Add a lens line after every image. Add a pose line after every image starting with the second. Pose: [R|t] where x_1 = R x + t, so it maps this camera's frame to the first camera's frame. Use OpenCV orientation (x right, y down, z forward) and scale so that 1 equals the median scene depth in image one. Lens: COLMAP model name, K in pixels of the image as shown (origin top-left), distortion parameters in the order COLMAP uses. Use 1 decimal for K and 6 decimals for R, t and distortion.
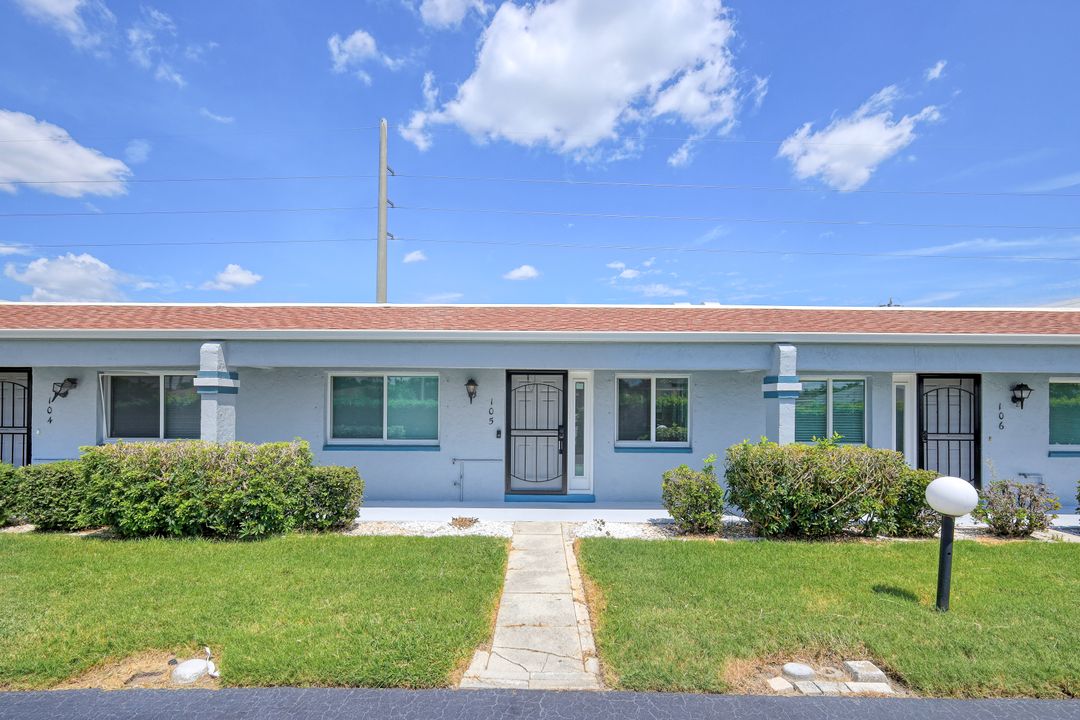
lens RADIAL K [[475.6, 0, 543.6], [0, 475.6, 405.9], [0, 0, 1]] dist [0.000564, 0.000007]
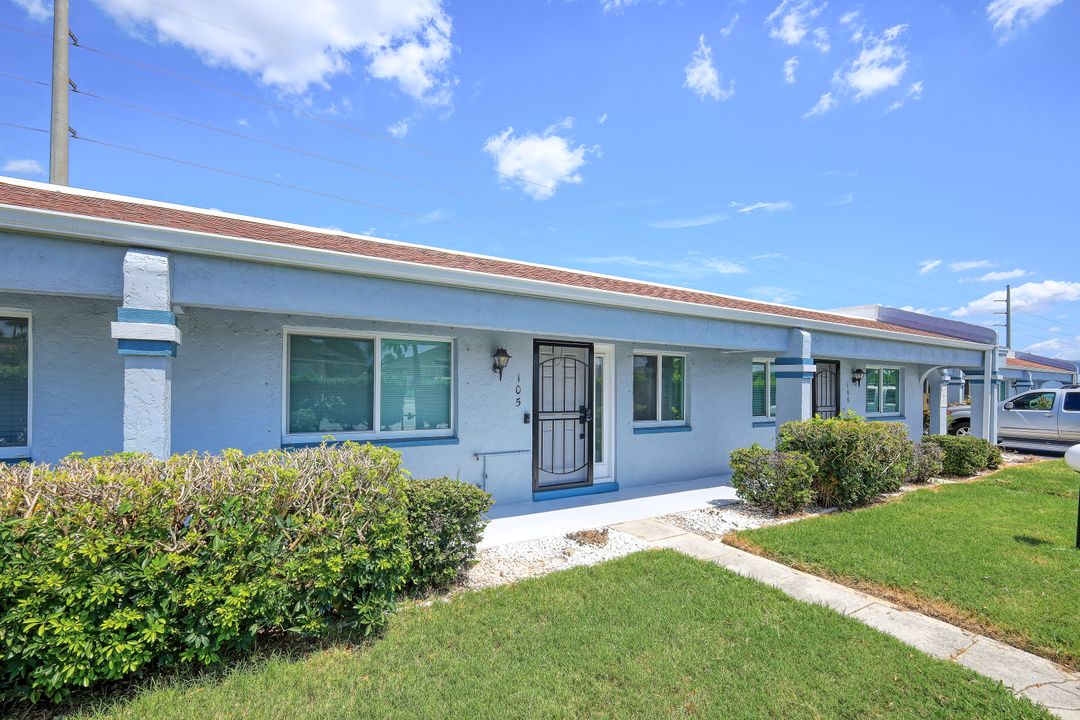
lens RADIAL K [[480.5, 0, 538.6], [0, 480.5, 384.4], [0, 0, 1]] dist [0.002284, 0.000040]
pose [[0.855144, 0.004545, 0.518371, -0.495697], [-0.008049, 0.999957, 0.004512, -0.001901], [-0.518328, -0.008031, 0.855144, 0.296943]]
